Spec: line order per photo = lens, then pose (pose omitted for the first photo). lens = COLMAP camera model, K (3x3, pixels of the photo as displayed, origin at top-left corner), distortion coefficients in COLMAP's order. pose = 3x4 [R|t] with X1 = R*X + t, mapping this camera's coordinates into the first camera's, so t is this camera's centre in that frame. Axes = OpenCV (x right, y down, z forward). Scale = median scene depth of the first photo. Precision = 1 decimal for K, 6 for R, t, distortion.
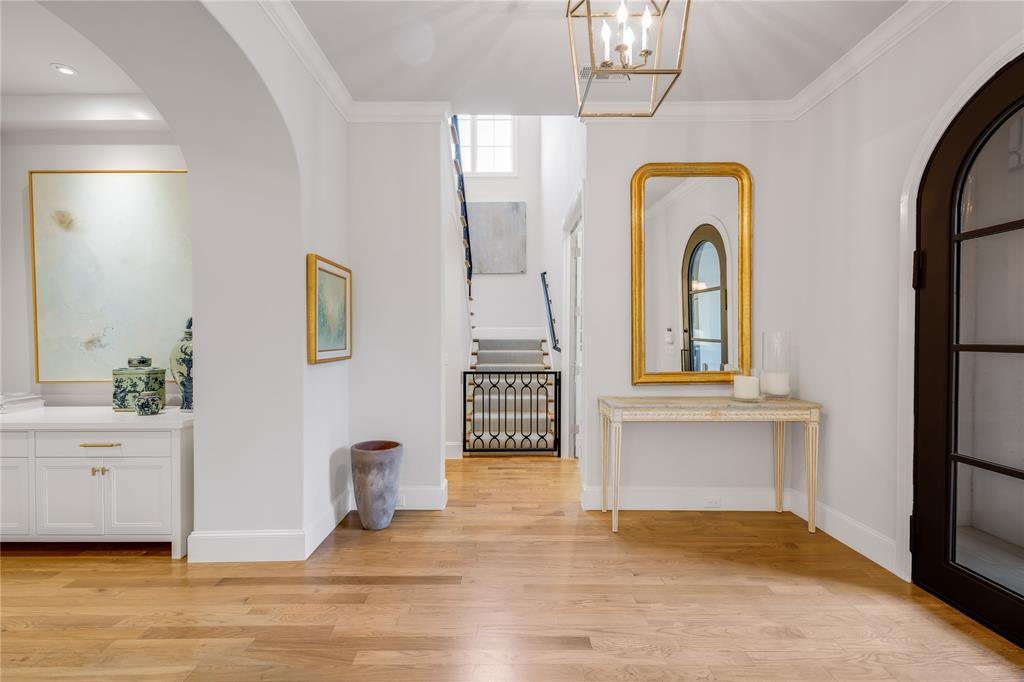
lens RADIAL K [[456.6, 0, 507.6], [0, 456.6, 338.8], [0, 0, 1]] dist [0.011254, -0.001384]
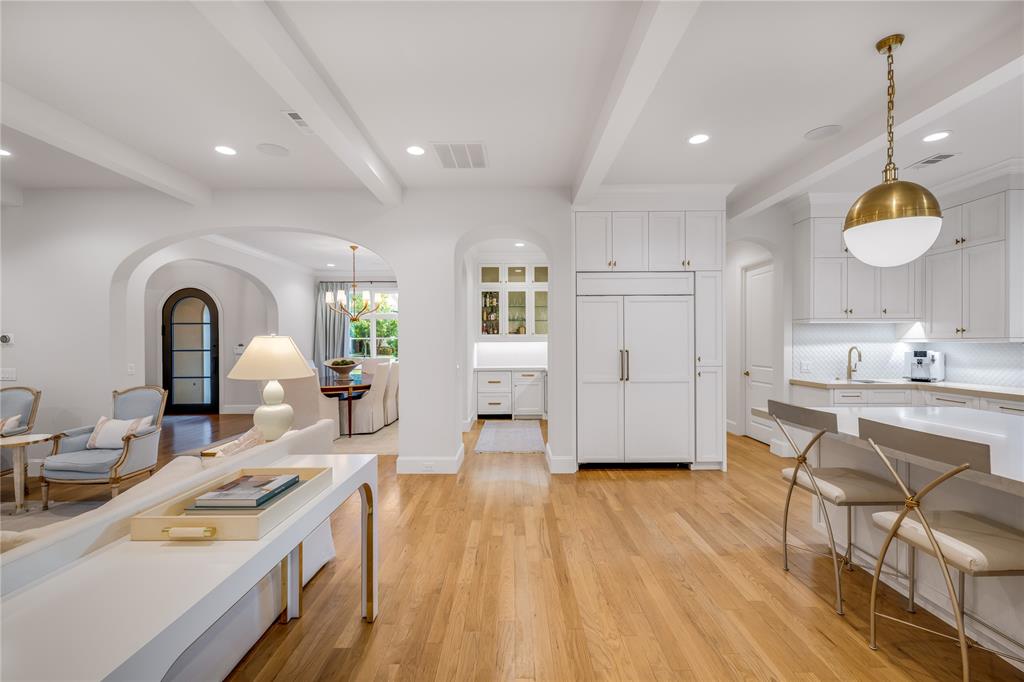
lens RADIAL K [[430.2, 0, 509.4], [0, 430.2, 342.8], [0, 0, 1]] dist [-0.004026, -0.001198]
pose [[0.006613, -0.000561, 0.999978, -2.689941], [0.013402, 0.999910, 0.000473, -0.012377], [-0.999888, 0.013399, 0.006620, -1.920705]]
